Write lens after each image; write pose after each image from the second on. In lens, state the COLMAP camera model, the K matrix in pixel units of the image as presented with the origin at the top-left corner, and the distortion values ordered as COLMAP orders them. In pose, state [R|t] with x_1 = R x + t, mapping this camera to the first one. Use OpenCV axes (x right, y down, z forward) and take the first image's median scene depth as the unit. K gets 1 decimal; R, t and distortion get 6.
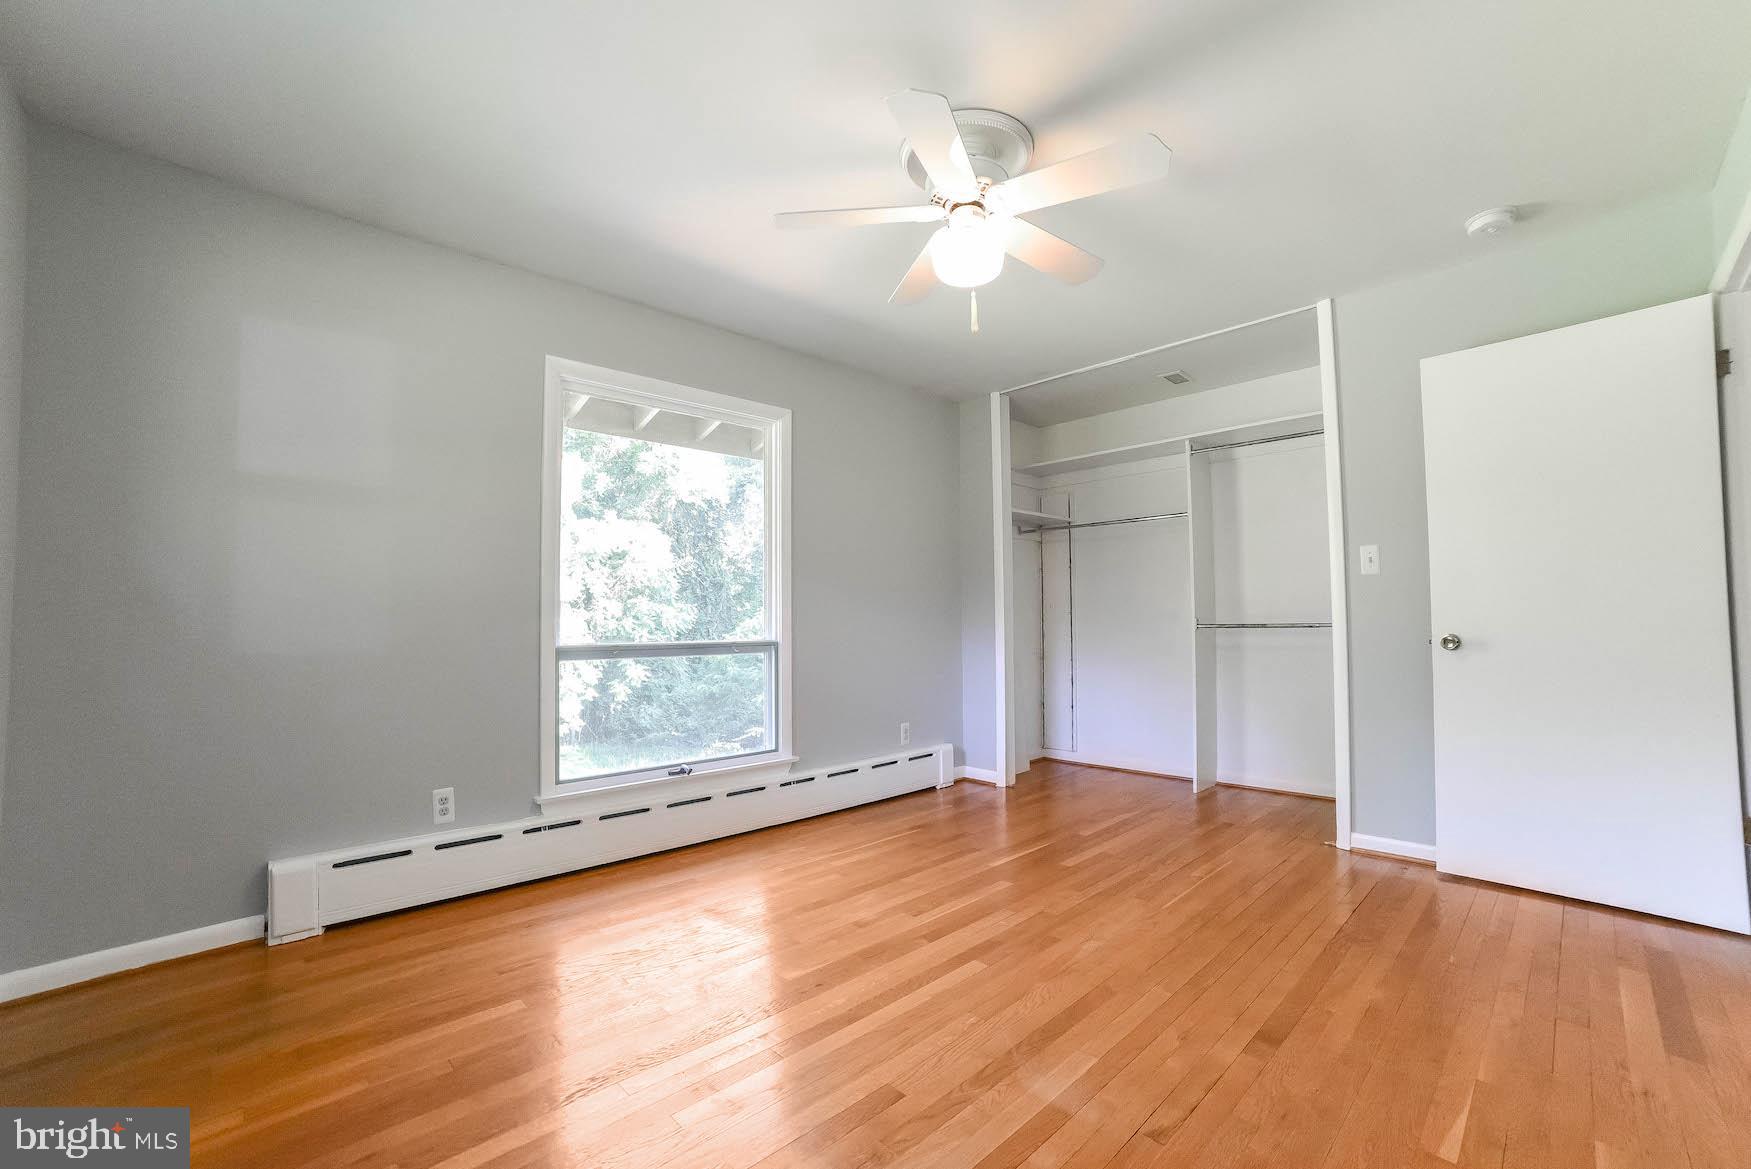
lens RADIAL K [[699.3, 0, 875.0], [0, 699.3, 594.6], [0, 0, 1]] dist [-0.099349, 0.037996]
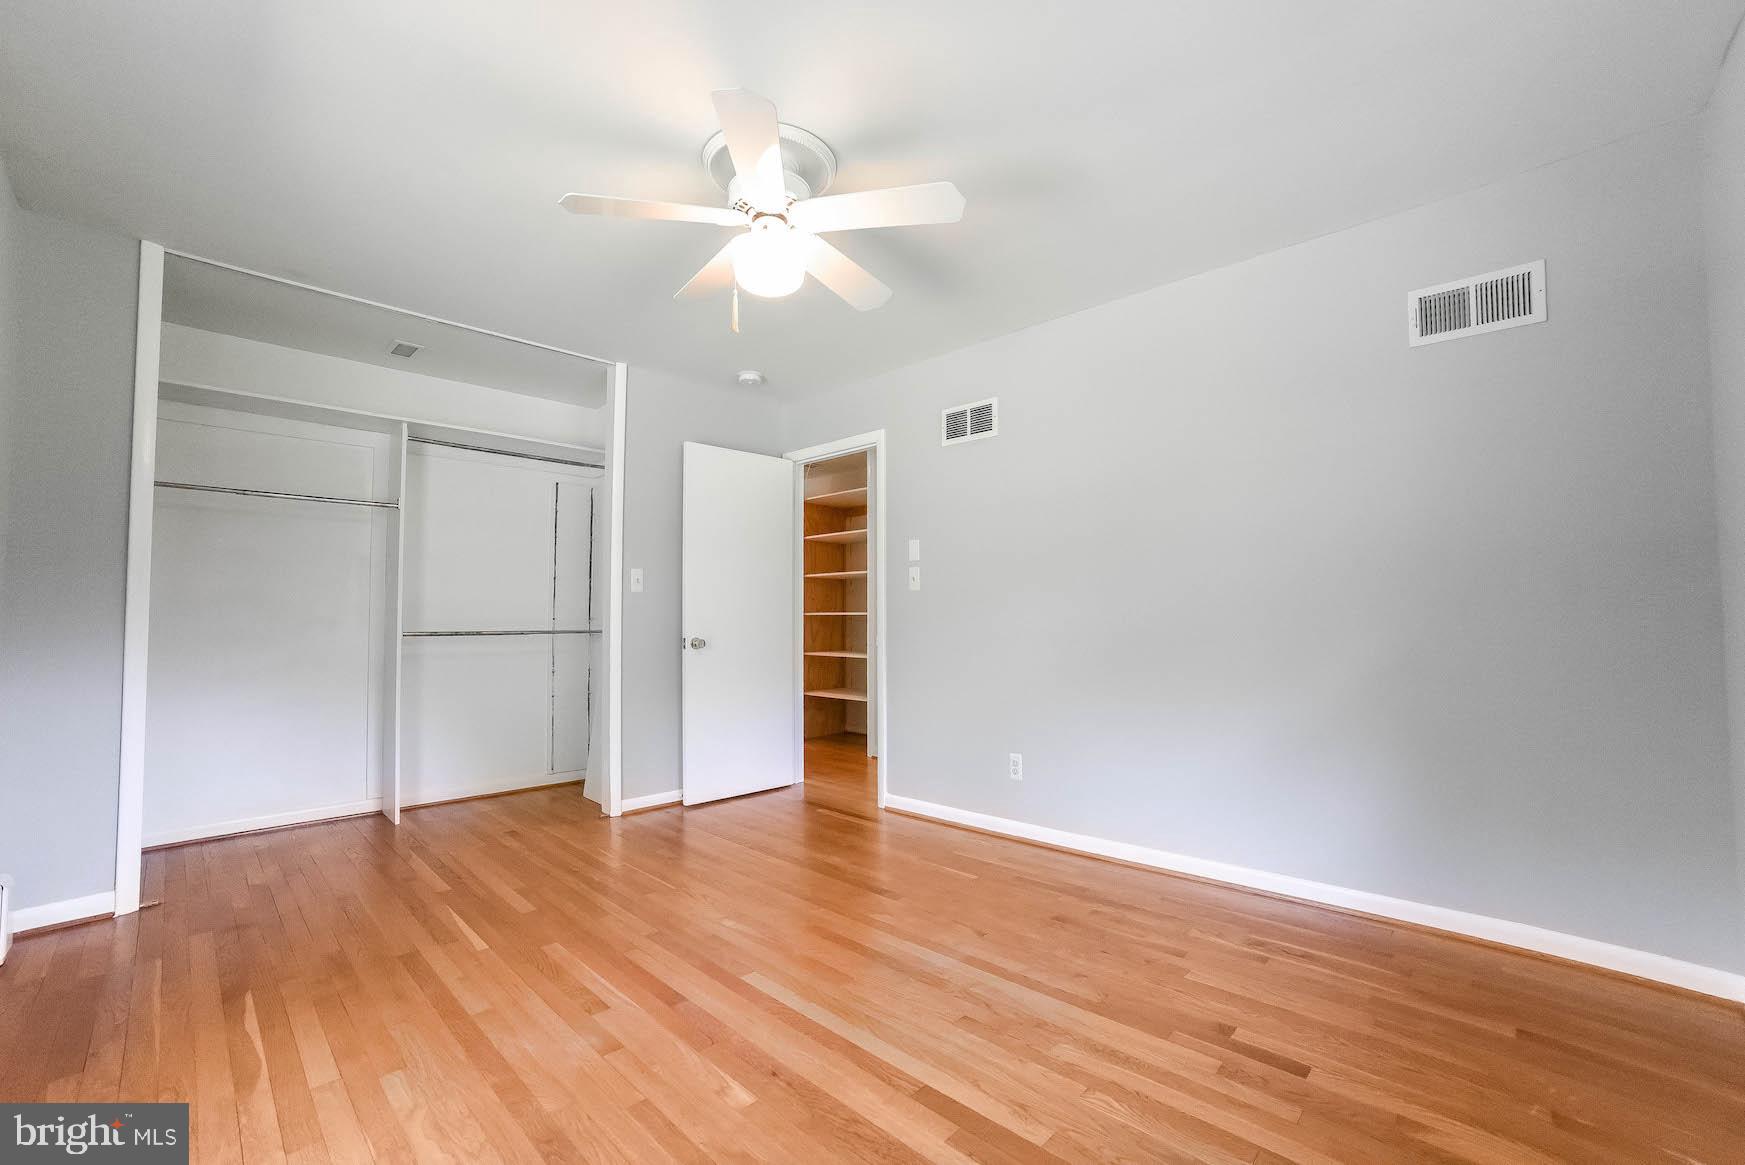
lens RADIAL K [[696.9, 0, 872.0], [0, 696.9, 592.5], [0, 0, 1]] dist [-0.099349, 0.037996]
pose [[-0.023382, 0.048132, 0.998567, -0.585146], [-0.034119, 0.998220, -0.048914, 0.019853], [-0.999144, -0.035214, -0.021698, 0.587340]]
